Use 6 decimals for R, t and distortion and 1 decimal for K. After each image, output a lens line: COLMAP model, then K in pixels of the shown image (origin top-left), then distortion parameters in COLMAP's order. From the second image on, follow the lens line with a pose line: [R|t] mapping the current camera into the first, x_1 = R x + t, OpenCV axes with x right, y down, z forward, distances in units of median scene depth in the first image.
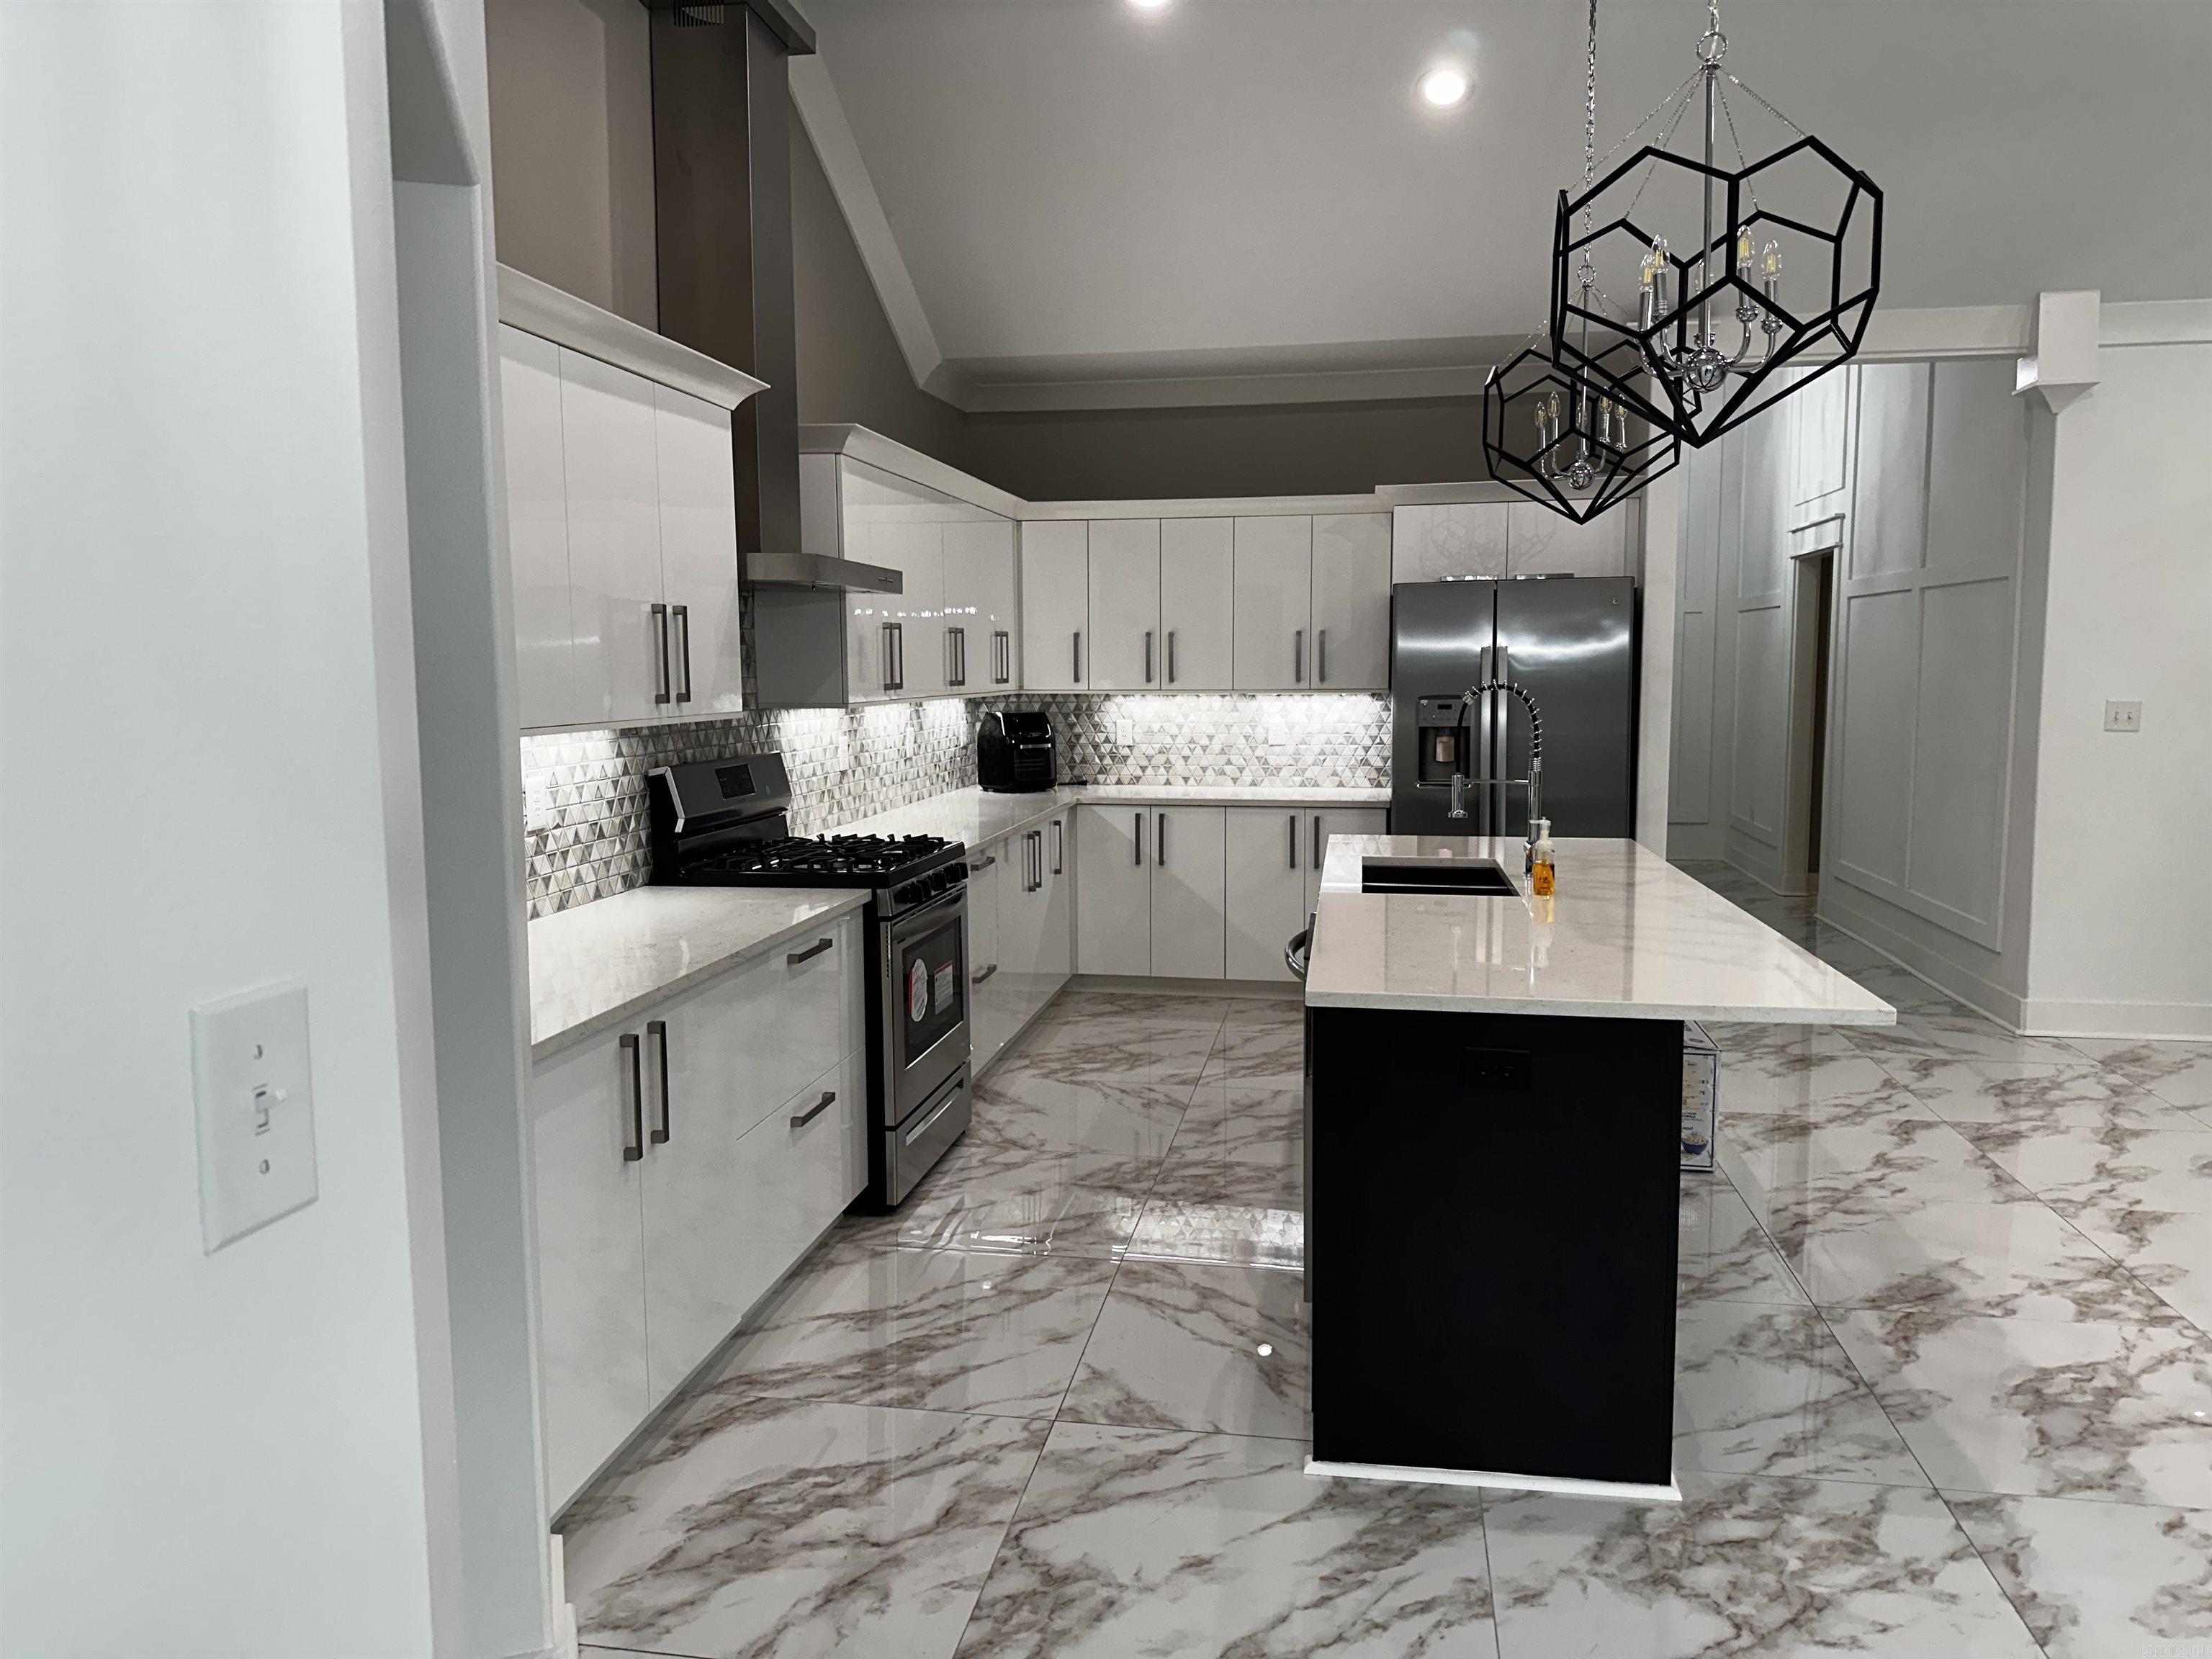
lens RADIAL K [[1559.3, 0, 1115.8], [0, 1559.3, 837.0], [0, 0, 1]] dist [0.053746, -0.057099]
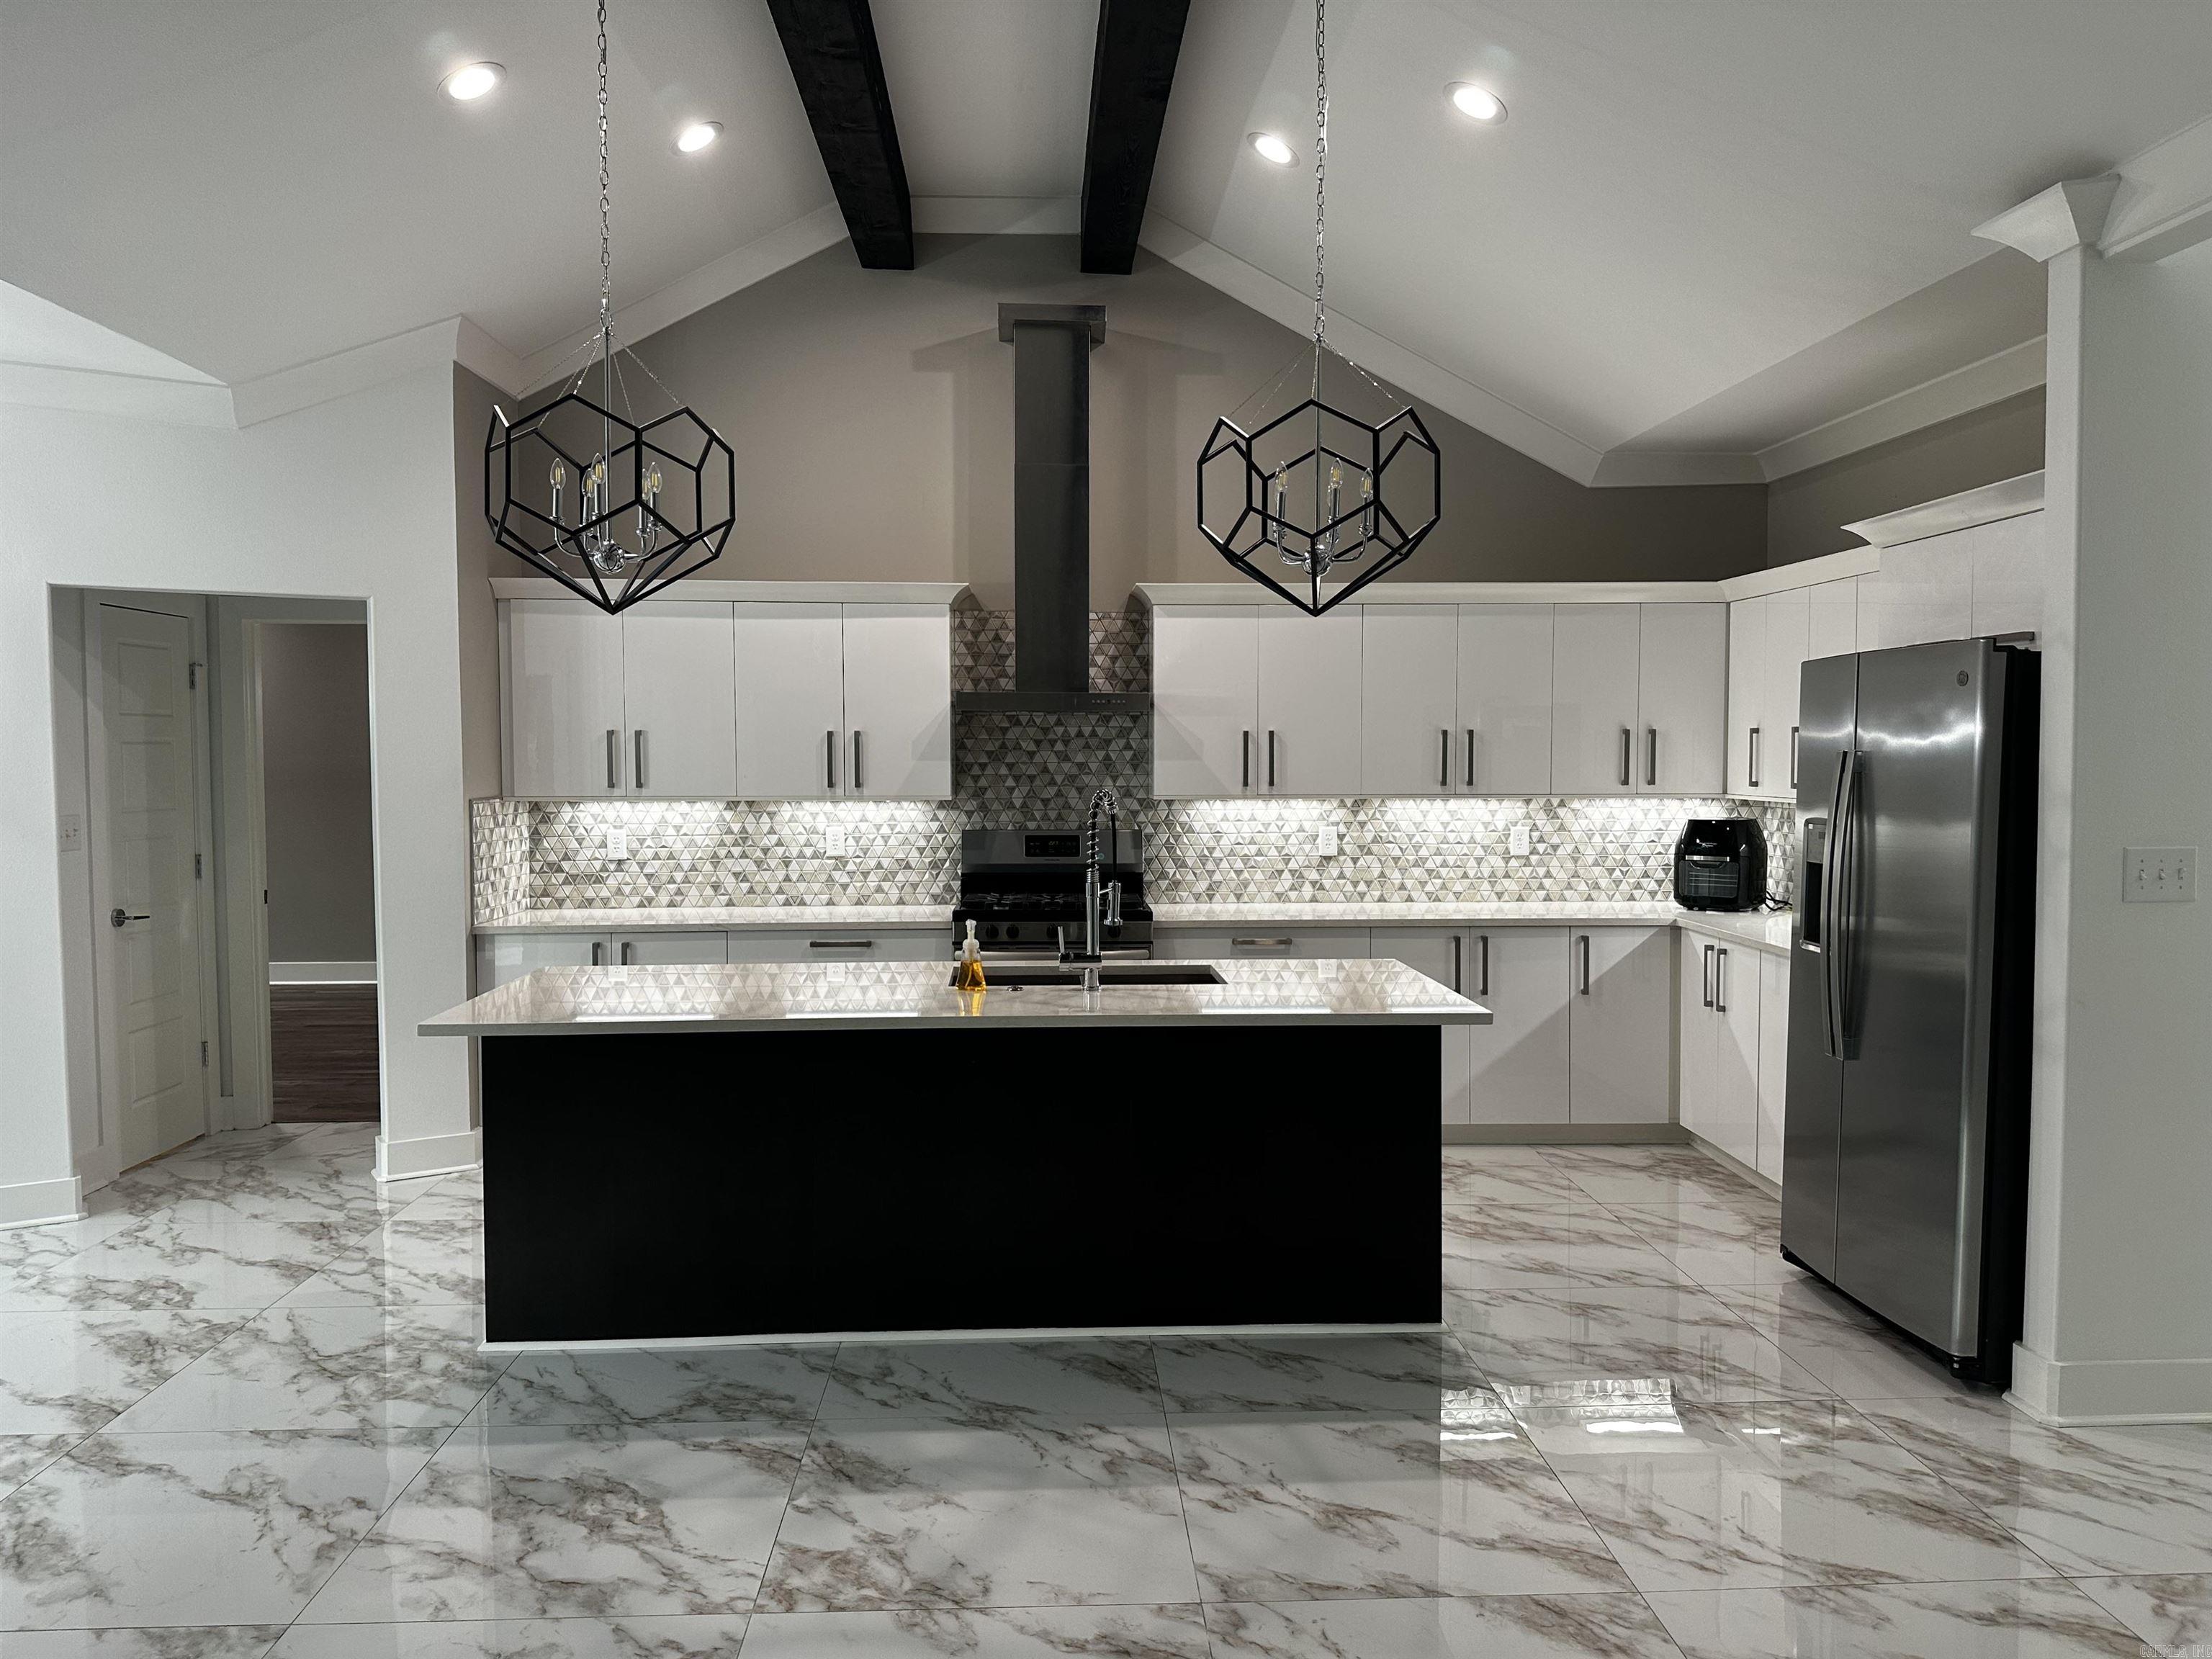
lens RADIAL K [[1559.3, 0, 1099.2], [0, 1559.3, 837.2], [0, 0, 1]] dist [0.053746, -0.057099]
pose [[0.201131, 0.057984, -0.977847, 1.369464], [-0.109577, 0.993313, 0.036362, -0.119070], [0.973416, 0.099836, 0.206140, 0.892638]]
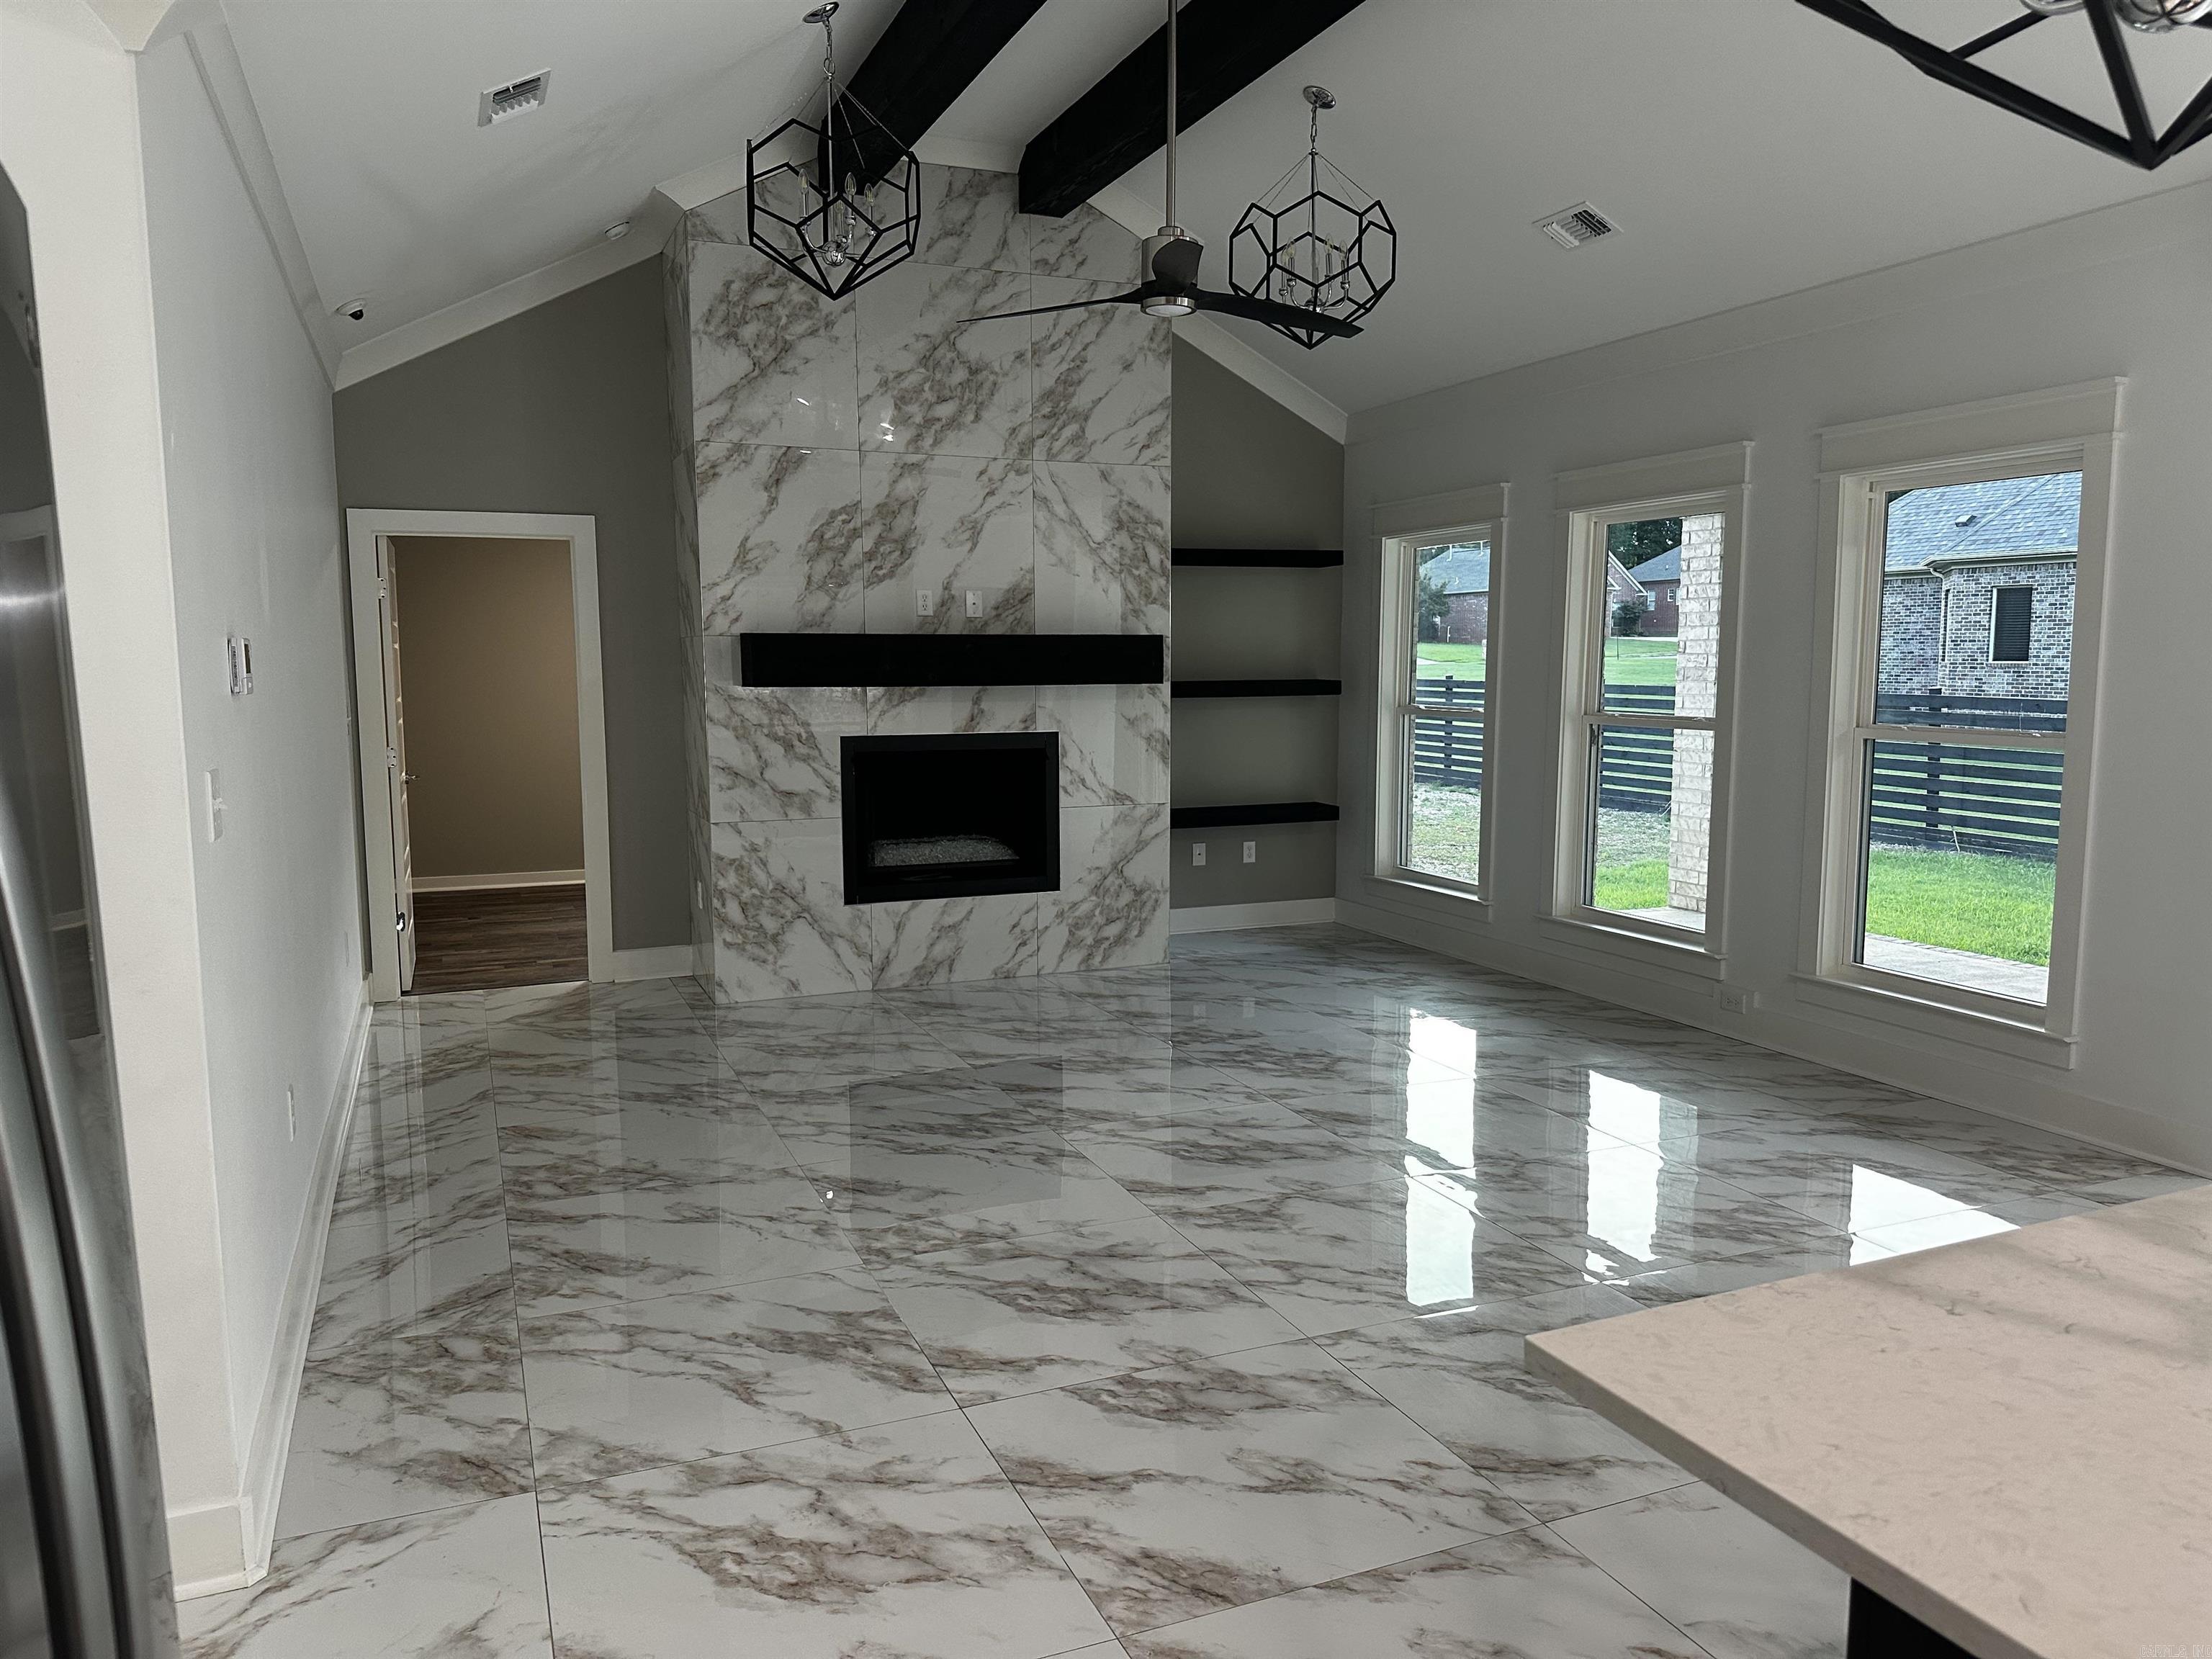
lens RADIAL K [[1559.3, 0, 1117.2], [0, 1559.3, 838.8], [0, 0, 1]] dist [0.053746, -0.057099]
pose [[-0.534027, -0.084222, 0.841262, 0.194468], [0.108355, 0.980003, 0.166895, -0.182032], [-0.838495, 0.180281, -0.514222, 1.606566]]
